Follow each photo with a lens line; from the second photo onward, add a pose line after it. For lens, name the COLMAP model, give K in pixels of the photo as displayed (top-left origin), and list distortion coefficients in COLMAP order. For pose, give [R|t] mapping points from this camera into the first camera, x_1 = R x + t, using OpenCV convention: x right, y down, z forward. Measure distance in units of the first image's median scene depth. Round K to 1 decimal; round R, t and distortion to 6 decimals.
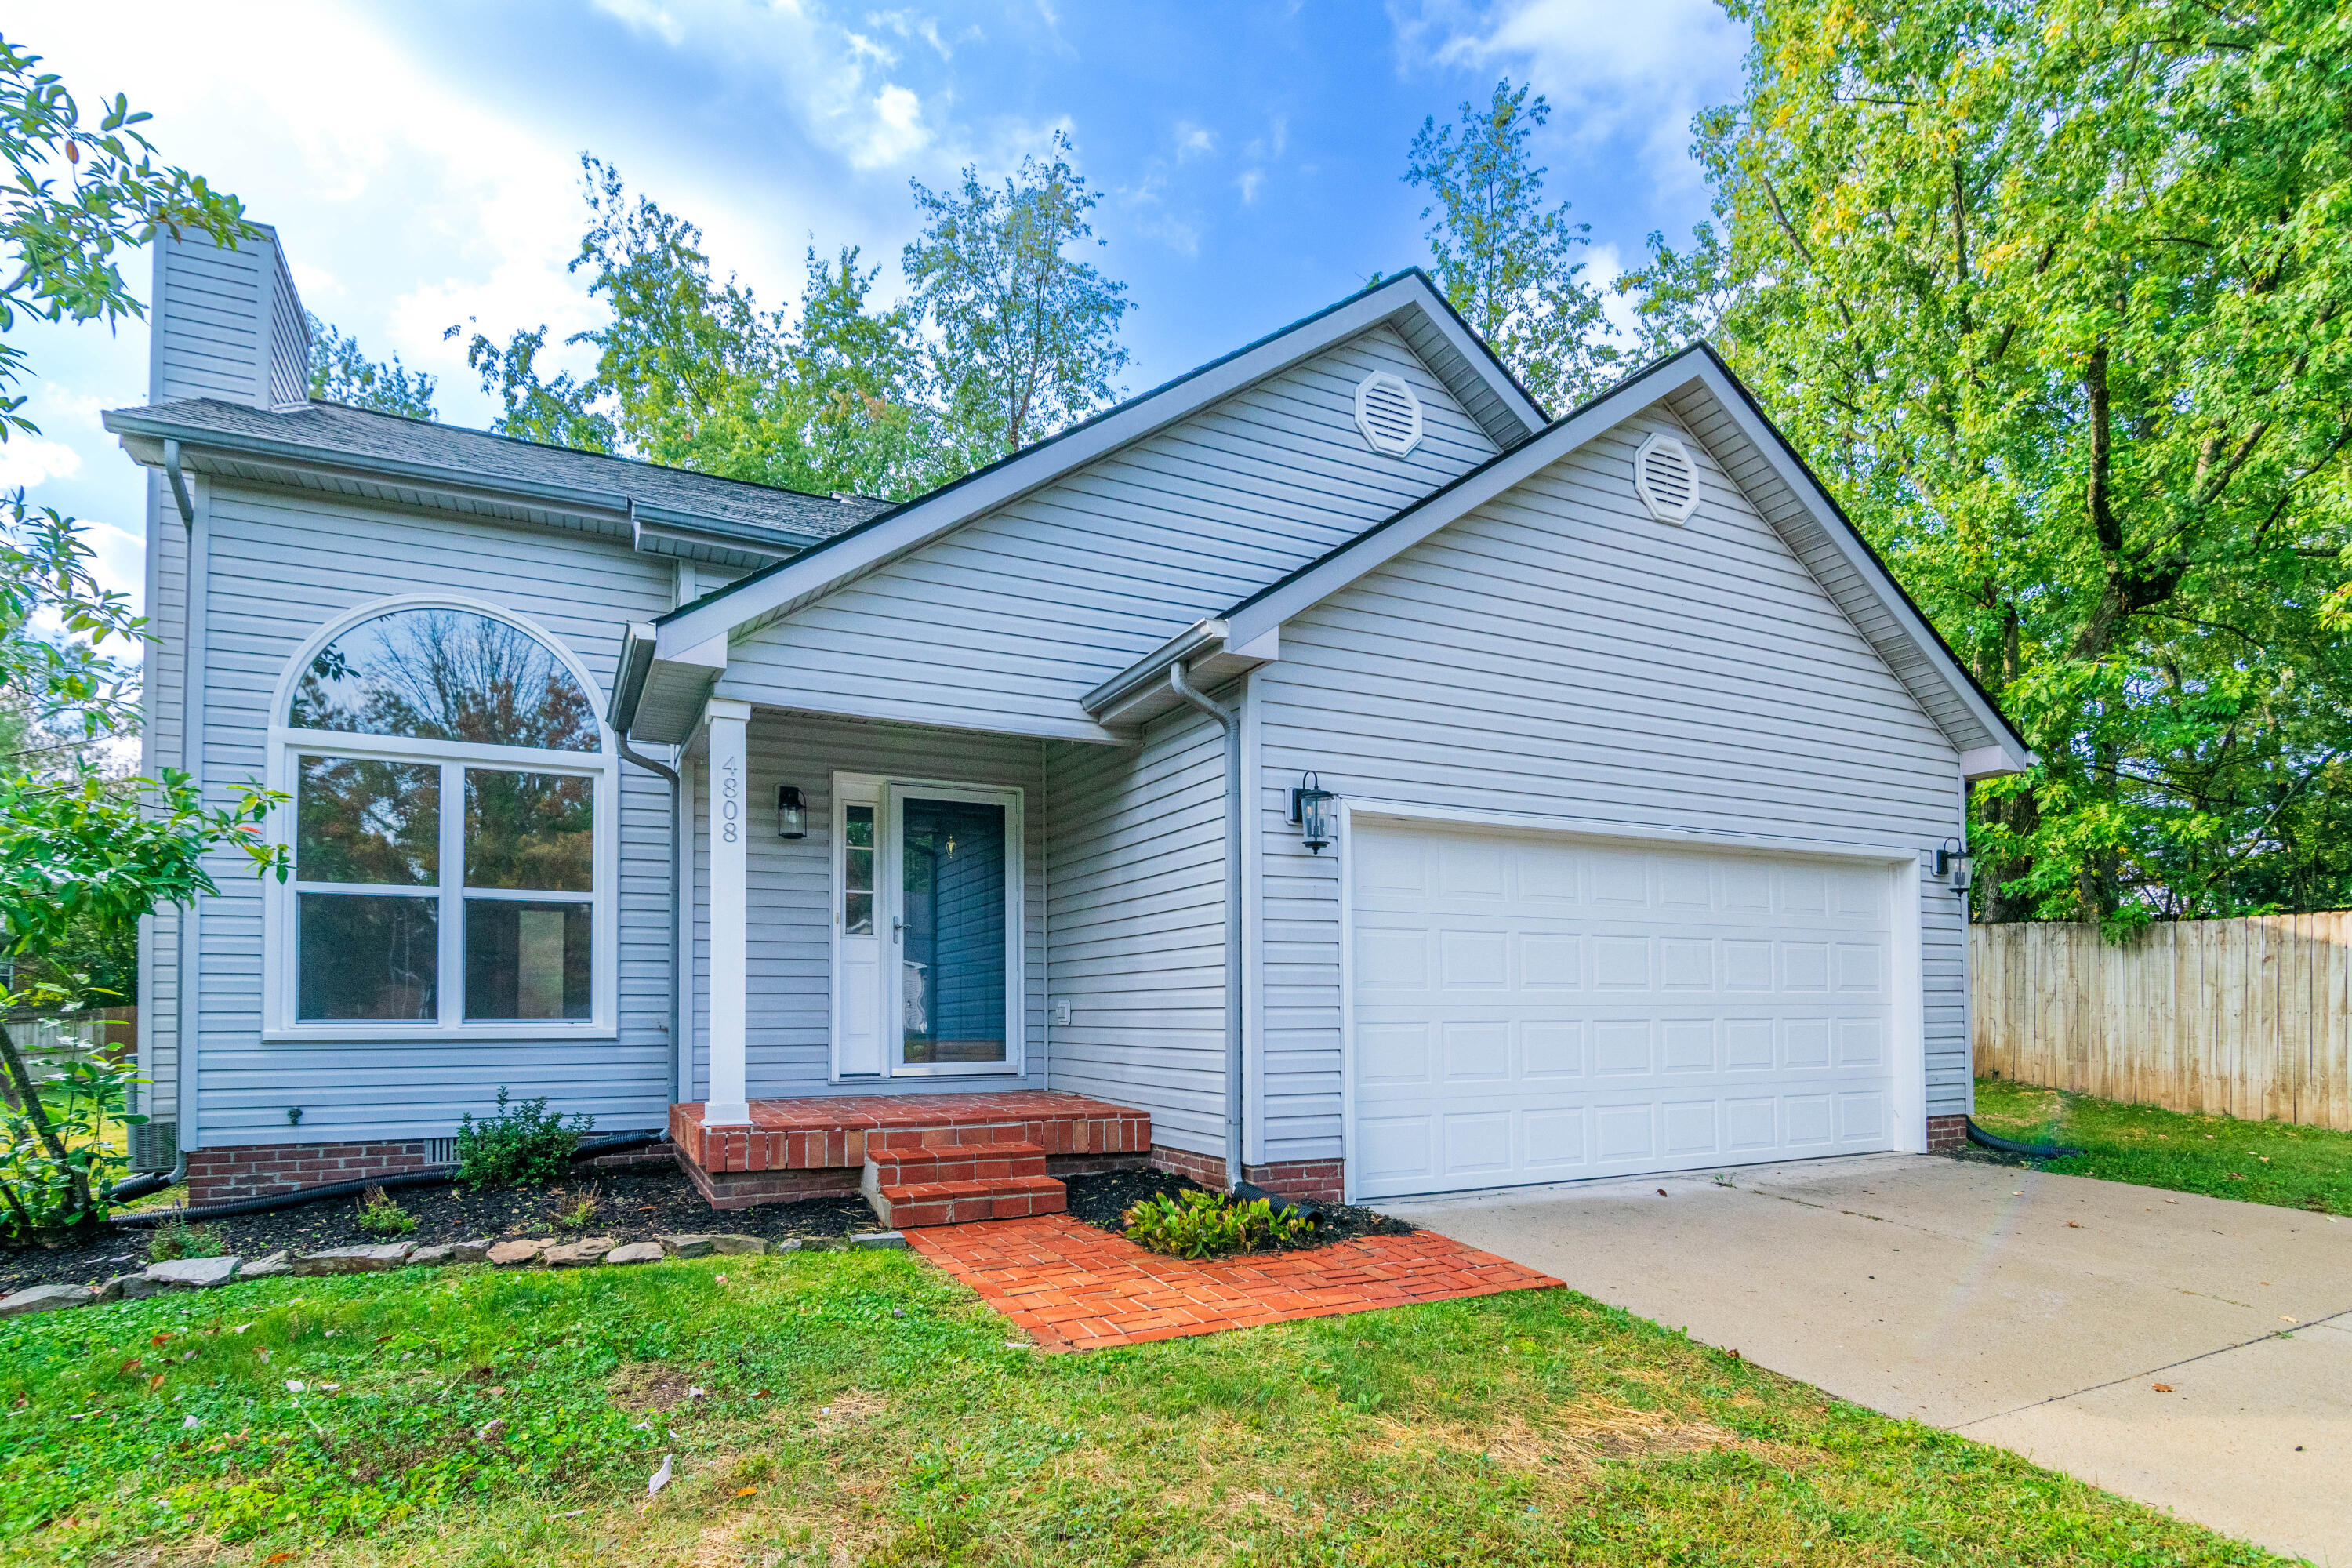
lens RADIAL K [[1143.6, 0, 1181.2], [0, 1143.6, 825.4], [0, 0, 1]] dist [-0.011036, -0.000469]
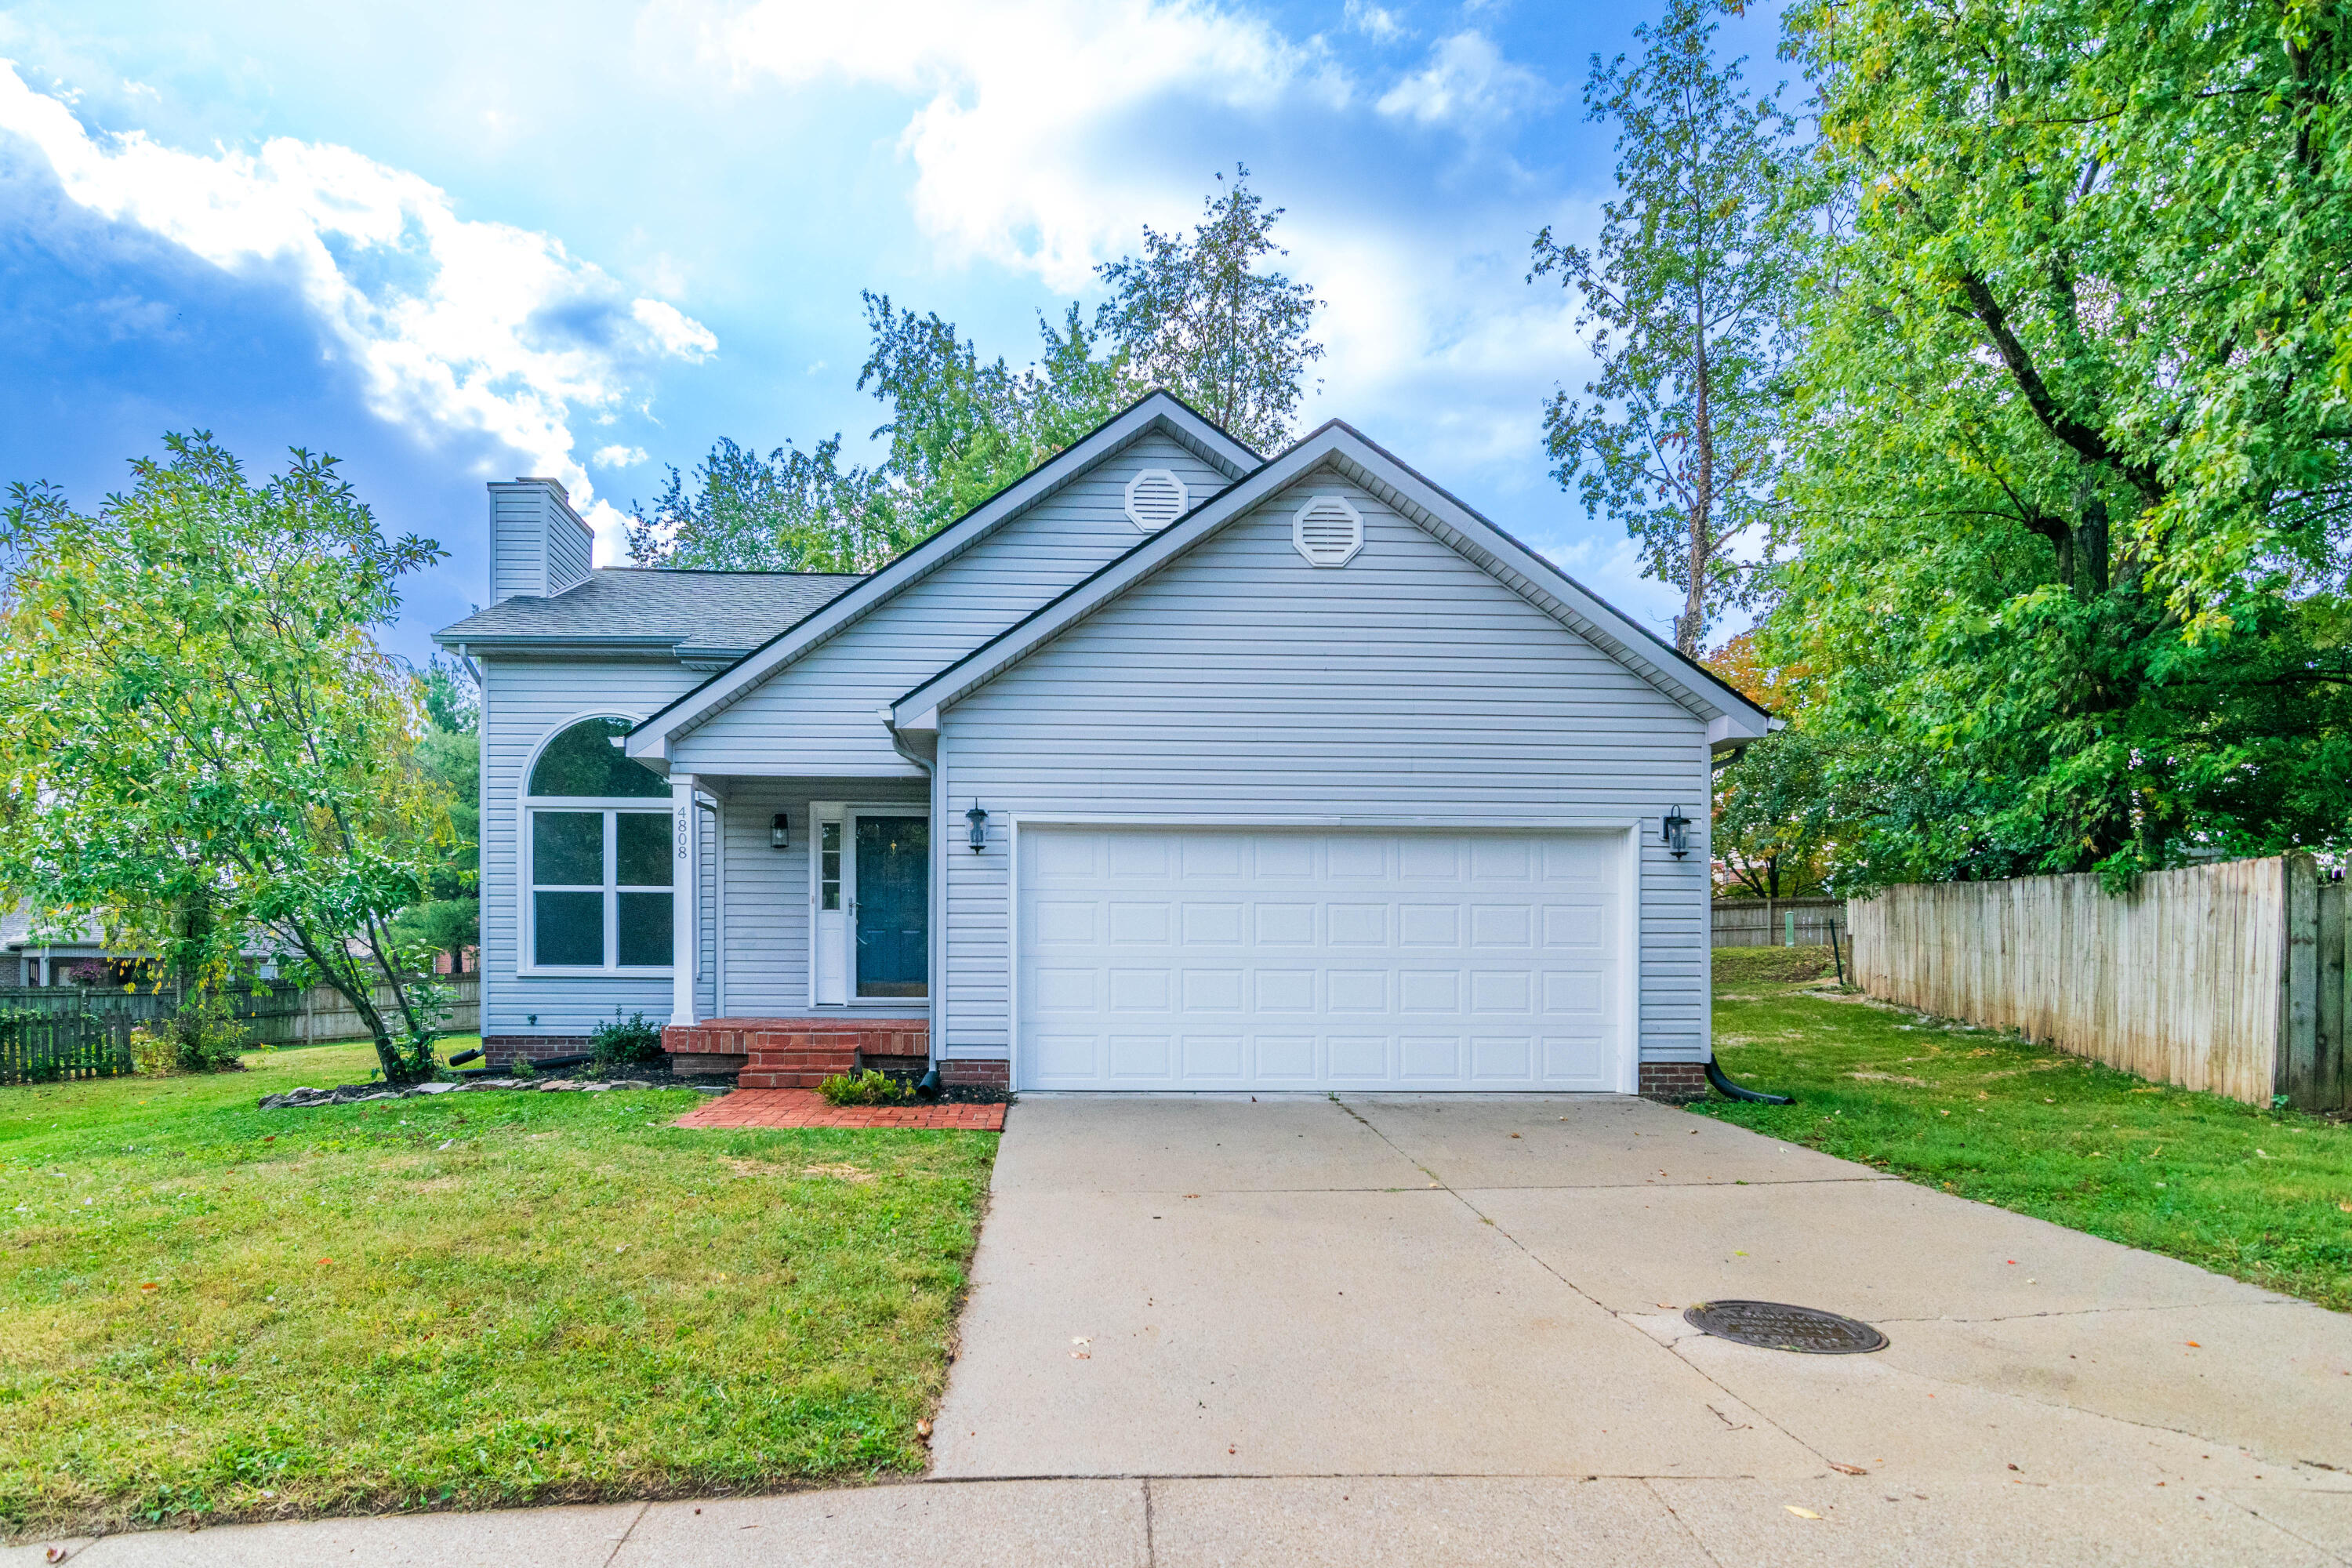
lens RADIAL K [[1130.4, 0, 1069.3], [0, 1130.4, 787.3], [0, 0, 1]] dist [-0.008534, 0.000403]
pose [[0.911744, -0.059082, -0.406488, 0.696881], [0.057583, 0.998214, -0.015931, -0.026001], [0.406703, -0.008882, 0.913517, -0.246783]]
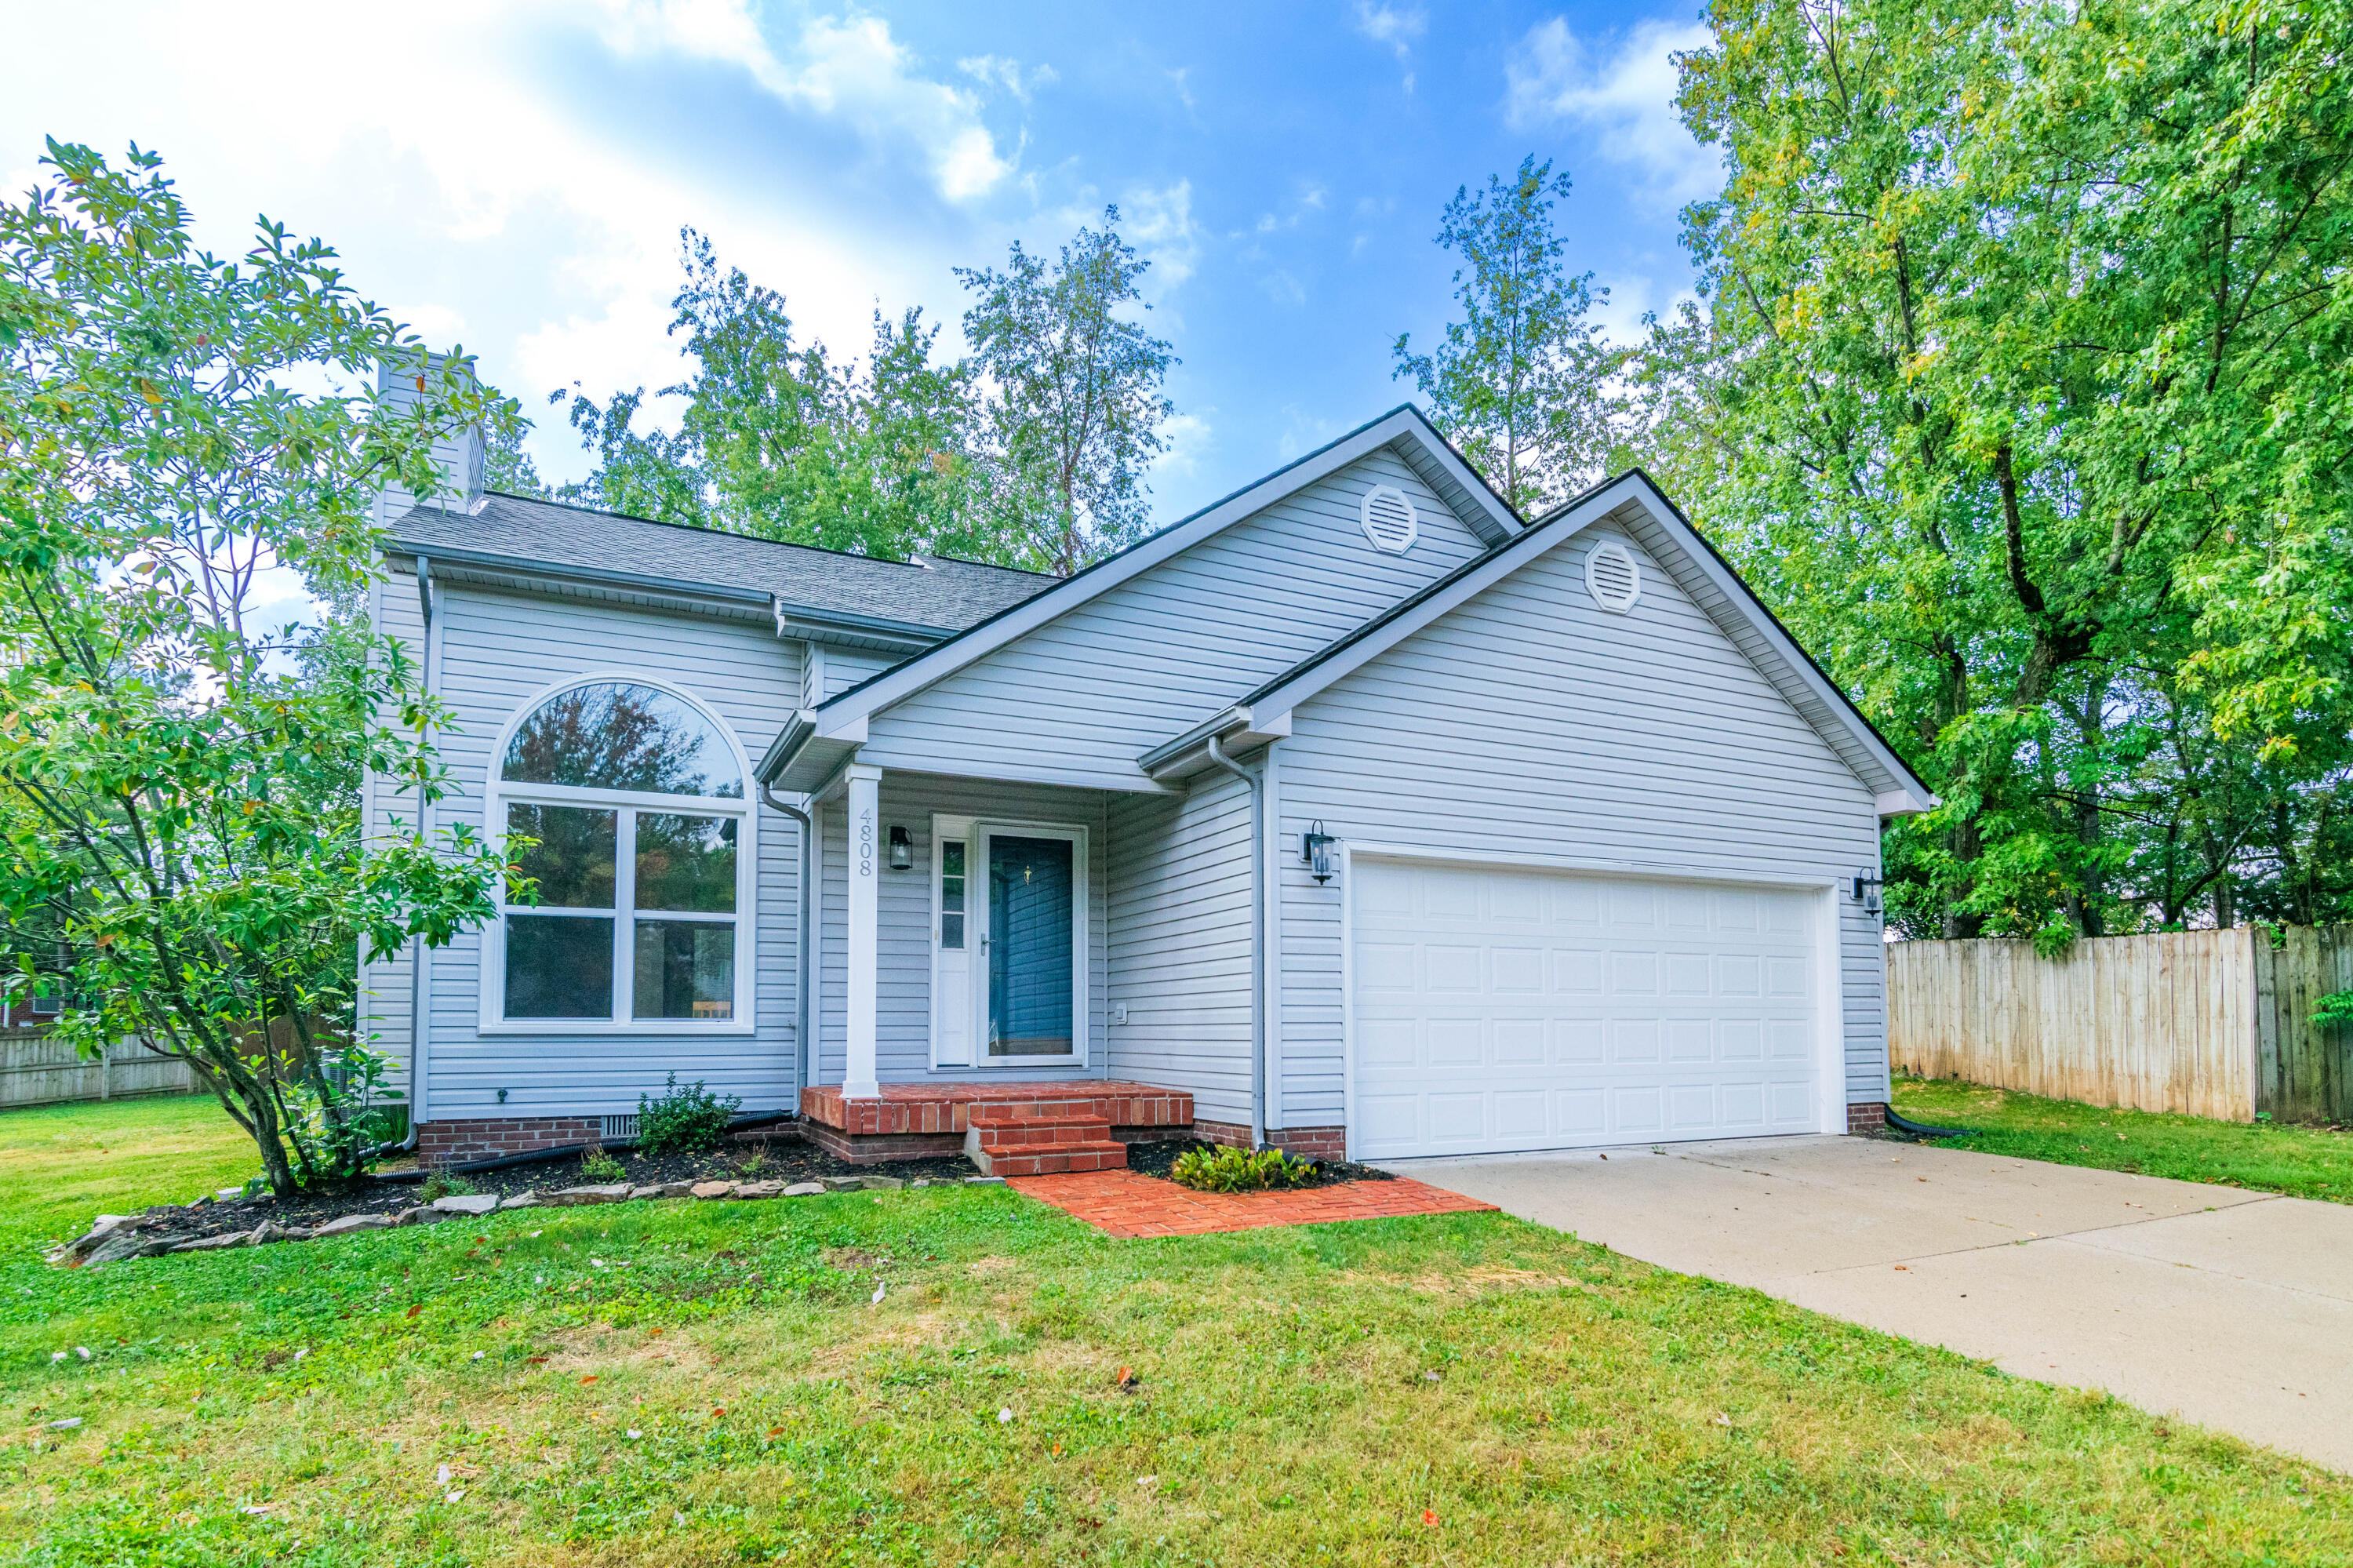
lens RADIAL K [[1134.6, 0, 1211.0], [0, 1134.6, 783.6], [0, 0, 1]] dist [-0.007456, -0.000736]
pose [[0.999897, -0.001470, -0.014270, 0.009958], [0.000752, 0.998741, -0.050161, -0.021093], [0.014325, 0.050145, 0.998639, -0.234480]]
